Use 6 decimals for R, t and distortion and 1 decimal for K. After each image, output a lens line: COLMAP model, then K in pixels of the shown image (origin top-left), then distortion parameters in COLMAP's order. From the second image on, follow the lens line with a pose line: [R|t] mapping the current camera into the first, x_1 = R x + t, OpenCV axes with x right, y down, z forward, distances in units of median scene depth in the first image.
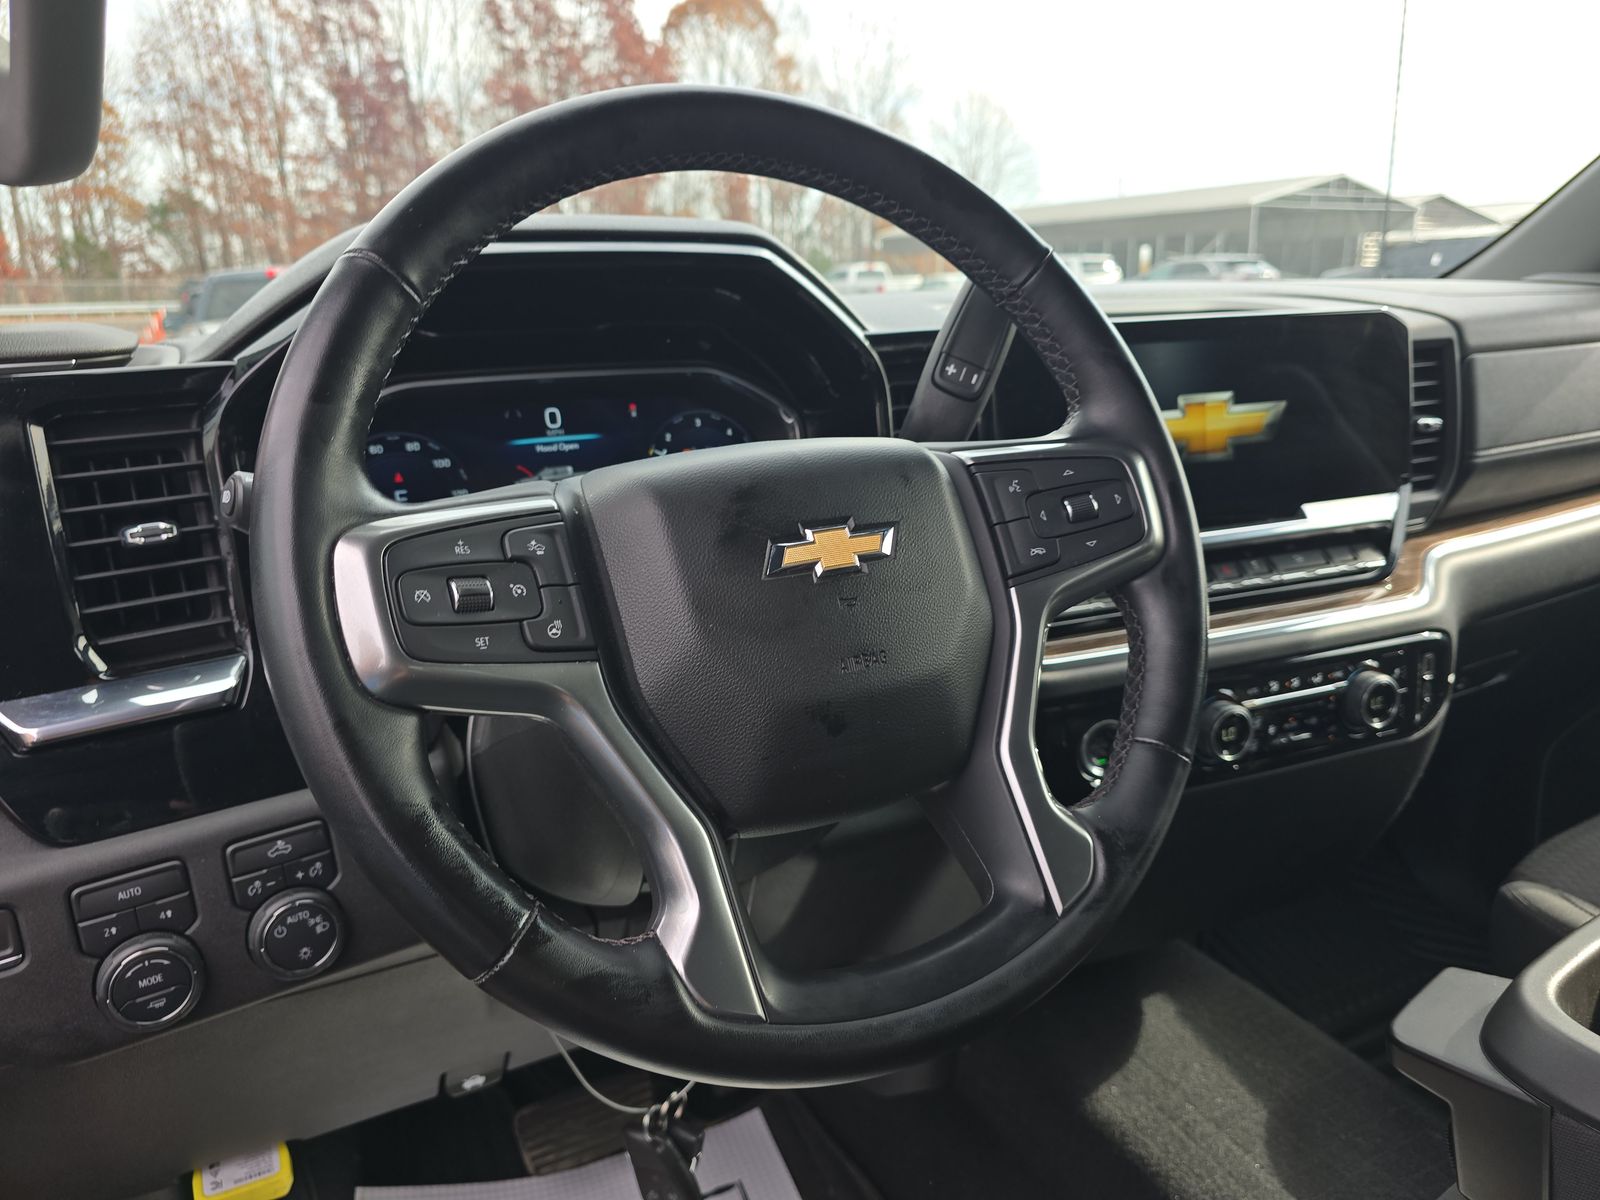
lens RADIAL K [[1081.4, 0, 812.3], [0, 1081.4, 592.6], [0, 0, 1]] dist [0.040799, -0.046324]
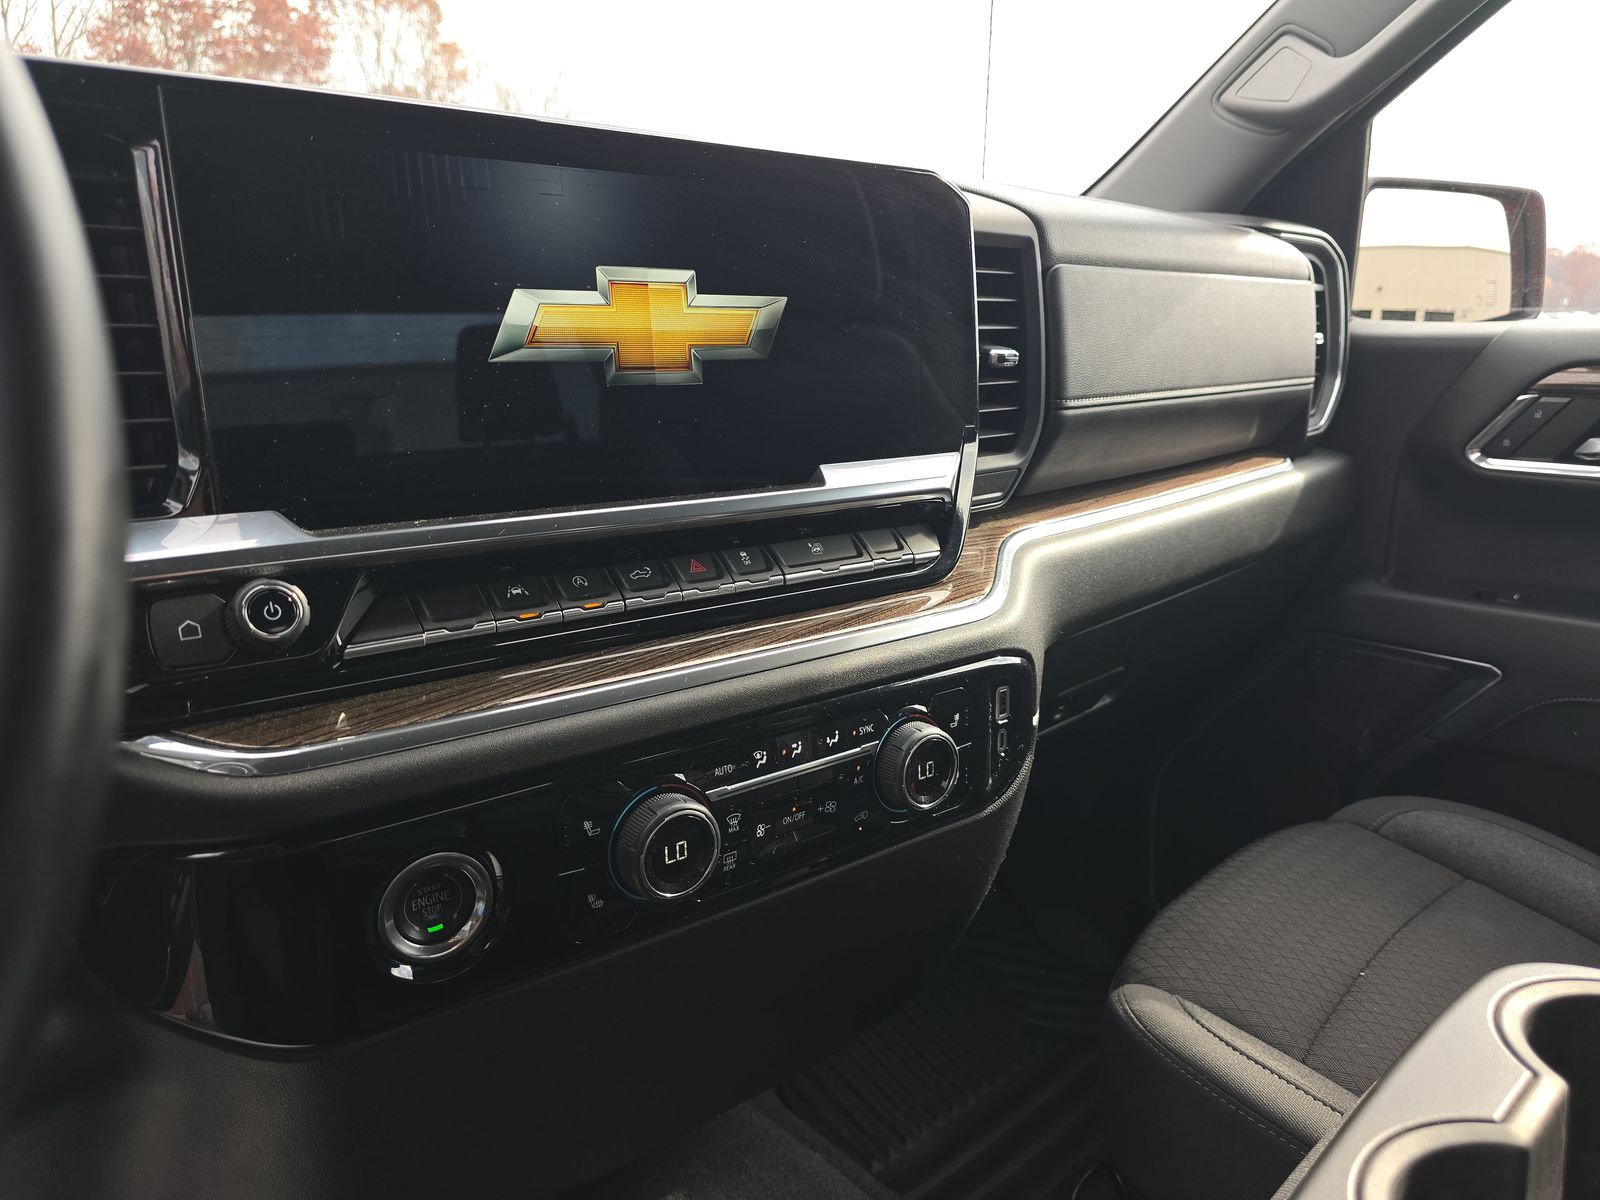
lens RADIAL K [[1081.4, 0, 808.0], [0, 1081.4, 592.0], [0, 0, 1]] dist [0.040799, -0.046324]
pose [[0.960181, -0.017916, 0.278805, 0.262166], [0.020308, 0.999778, -0.005692, -0.001369], [-0.278641, 0.011127, 0.960331, 0.386739]]
